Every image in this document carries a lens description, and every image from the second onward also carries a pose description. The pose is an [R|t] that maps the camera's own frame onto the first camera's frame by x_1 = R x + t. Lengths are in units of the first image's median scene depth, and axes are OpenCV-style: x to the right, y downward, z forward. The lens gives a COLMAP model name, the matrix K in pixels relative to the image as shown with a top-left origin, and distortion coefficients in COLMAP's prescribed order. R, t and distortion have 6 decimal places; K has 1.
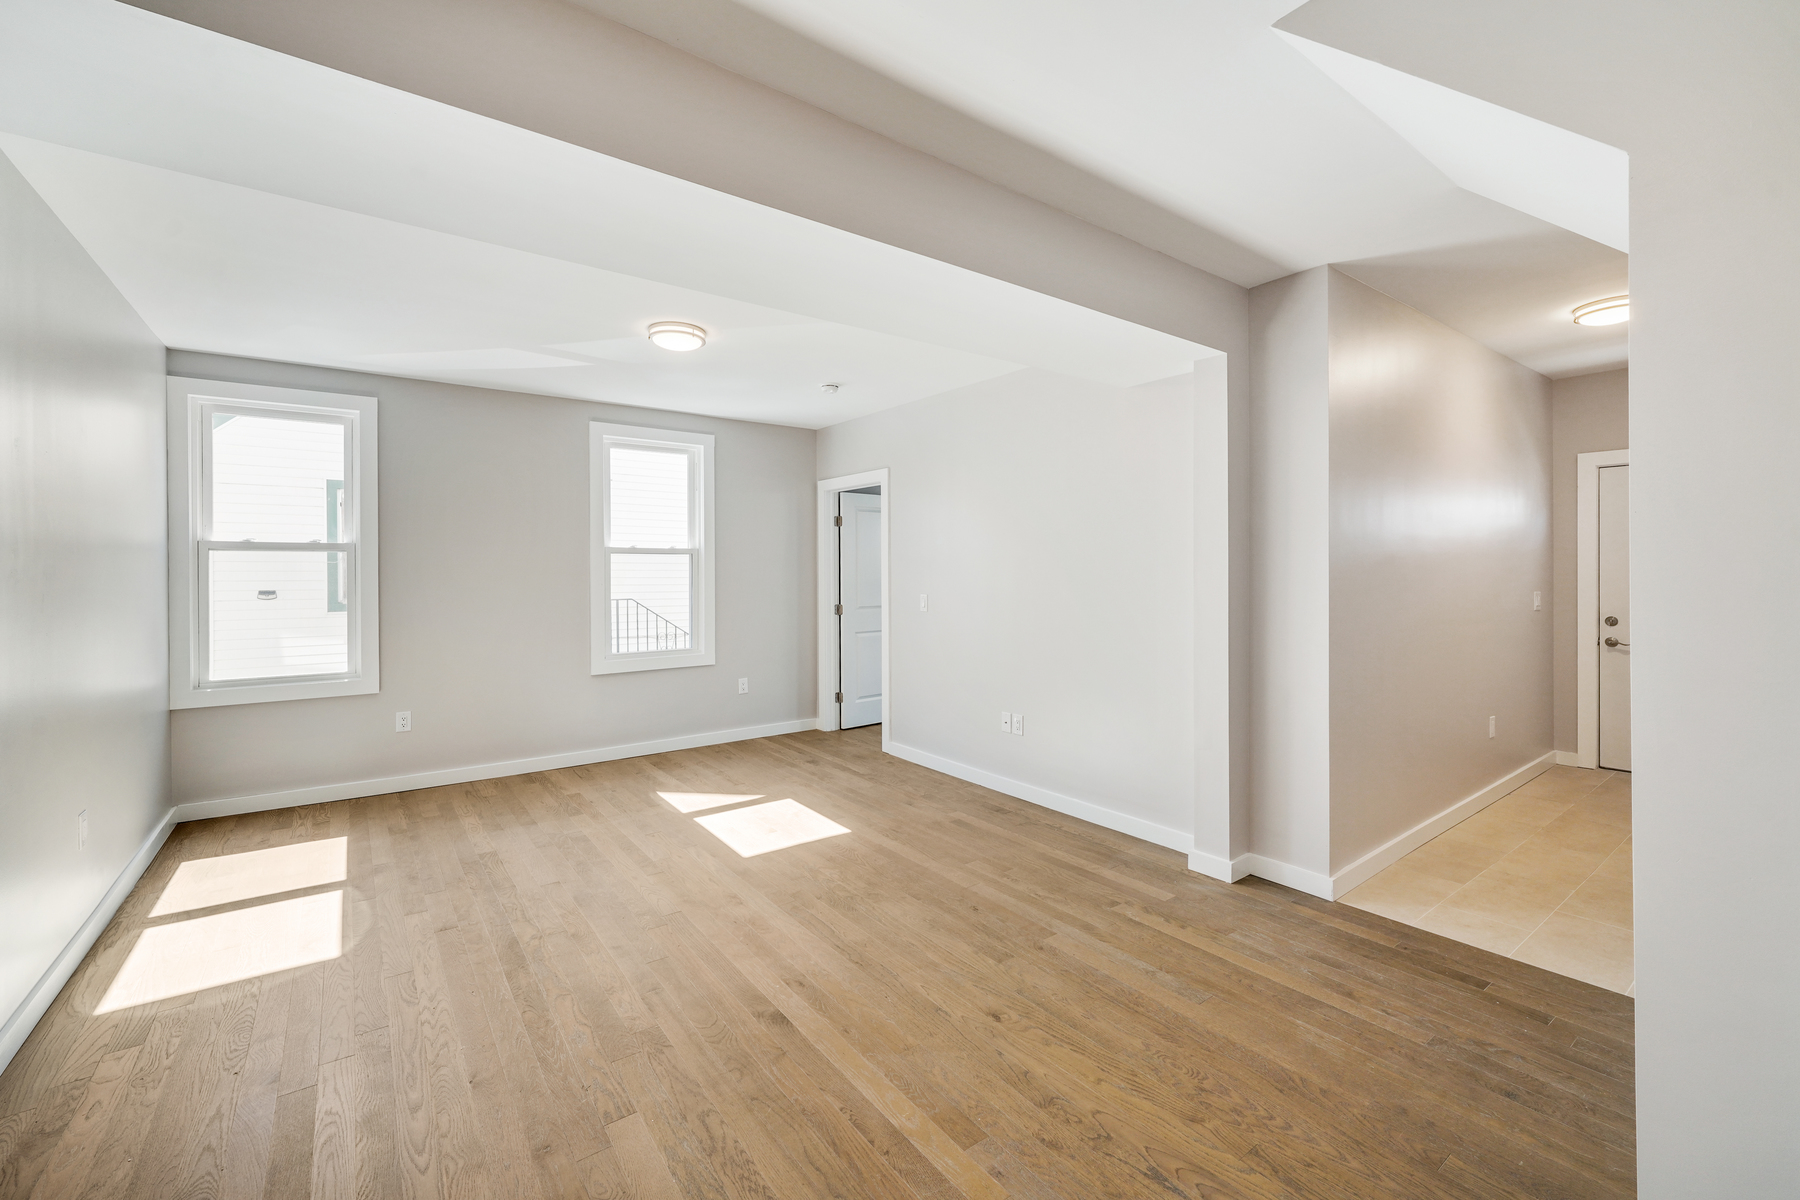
lens RADIAL K [[732.9, 0, 888.7], [0, 732.9, 565.0], [0, 0, 1]] dist [-0.000774, -0.000663]
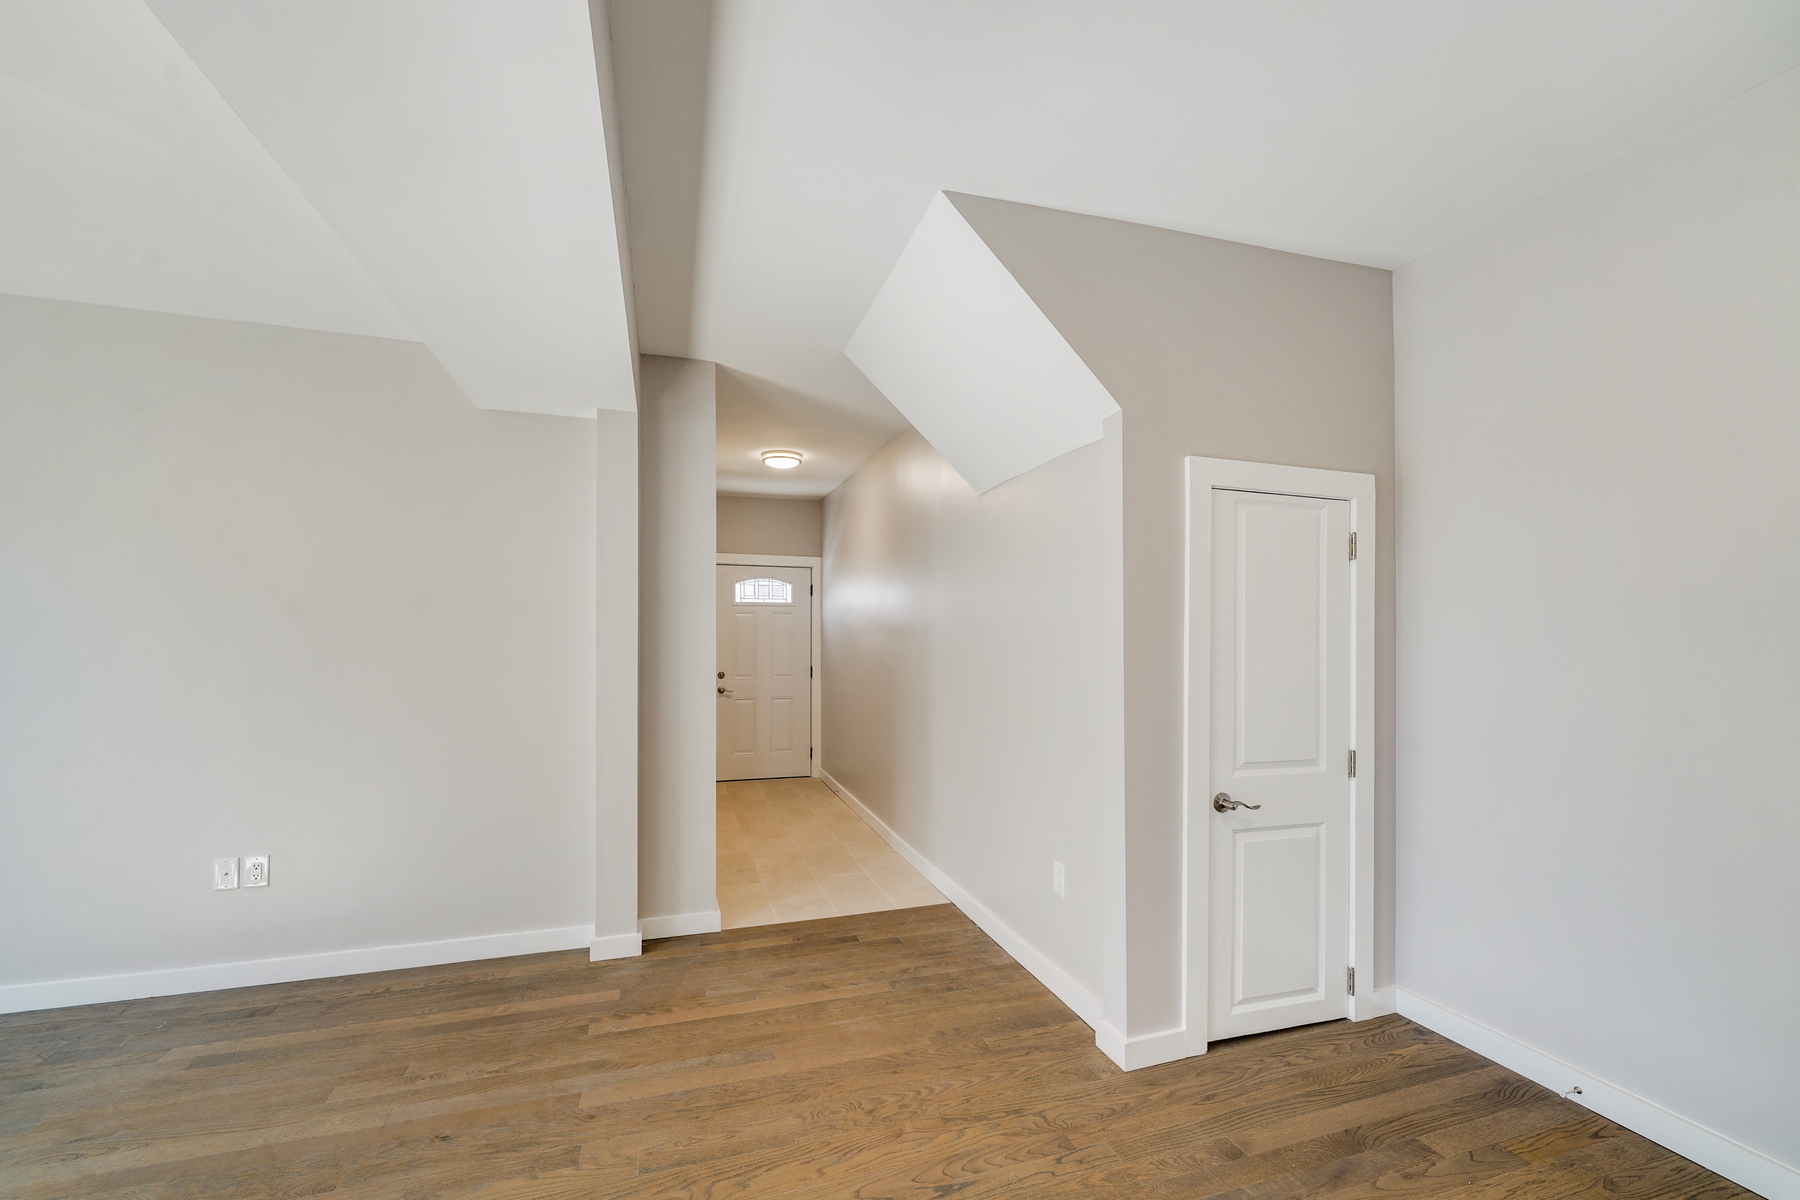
lens RADIAL K [[732.9, 0, 880.0], [0, 732.9, 638.4], [0, 0, 1]] dist [-0.000774, -0.000663]
pose [[0.331538, 0.005648, 0.943425, -0.447385], [-0.011643, 0.999930, -0.001895, 0.008972], [-0.943370, -0.010356, 0.331581, 0.469383]]
